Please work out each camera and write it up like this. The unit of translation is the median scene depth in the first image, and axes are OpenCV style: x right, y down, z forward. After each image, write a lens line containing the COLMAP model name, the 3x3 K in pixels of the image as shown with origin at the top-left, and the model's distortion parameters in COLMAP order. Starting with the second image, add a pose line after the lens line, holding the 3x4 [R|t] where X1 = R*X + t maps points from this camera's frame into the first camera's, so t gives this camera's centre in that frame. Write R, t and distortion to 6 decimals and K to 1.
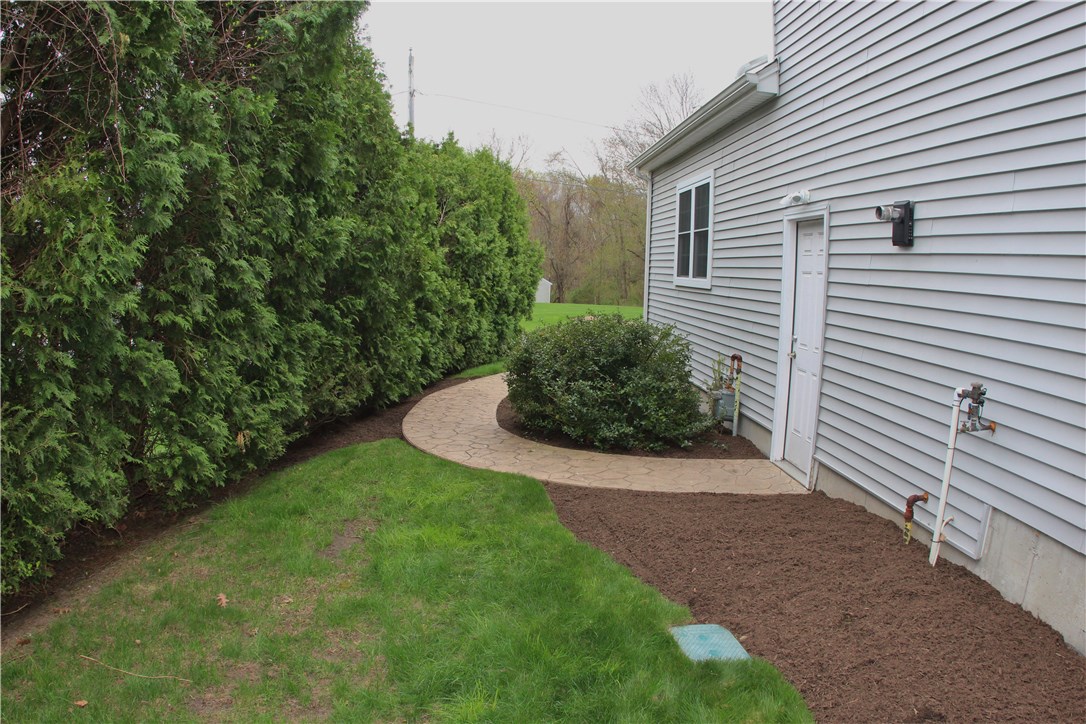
lens RADIAL K [[742.4, 0, 551.9], [0, 742.4, 383.0], [0, 0, 1]] dist [-0.294410, 0.074485]
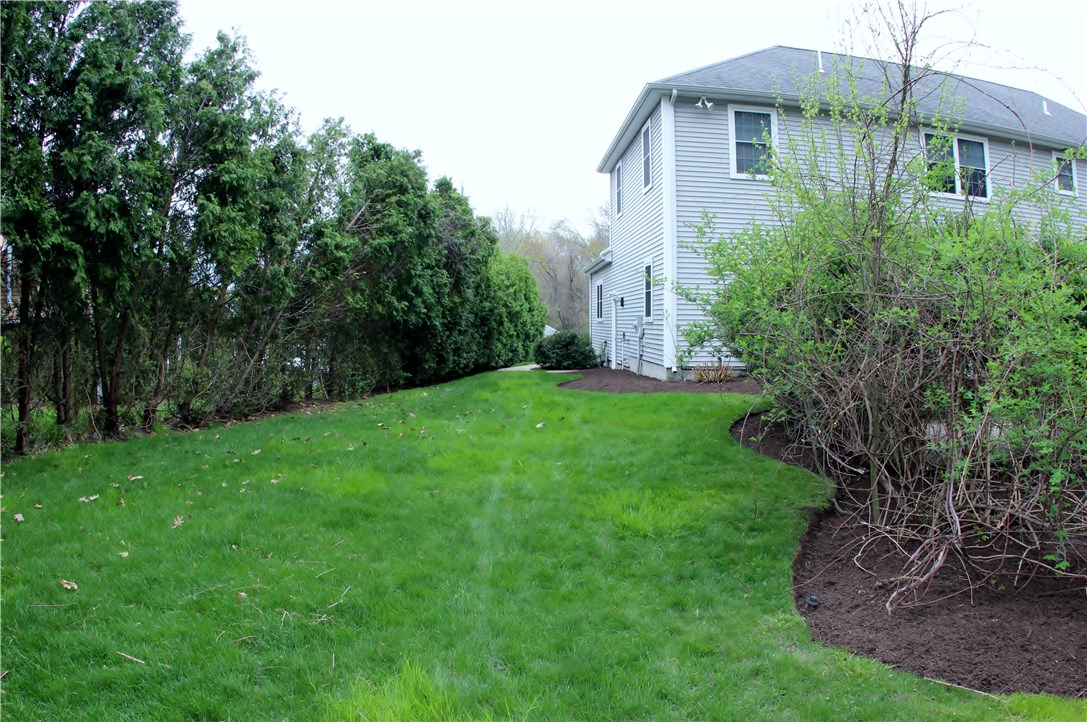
lens RADIAL K [[743.1, 0, 552.4], [0, 743.1, 382.0], [0, 0, 1]] dist [-0.294410, 0.074485]
pose [[0.999387, -0.031090, -0.016124, 0.034672], [0.029856, 0.996970, -0.071836, 0.192746], [0.018309, 0.071311, 0.997286, -1.169882]]
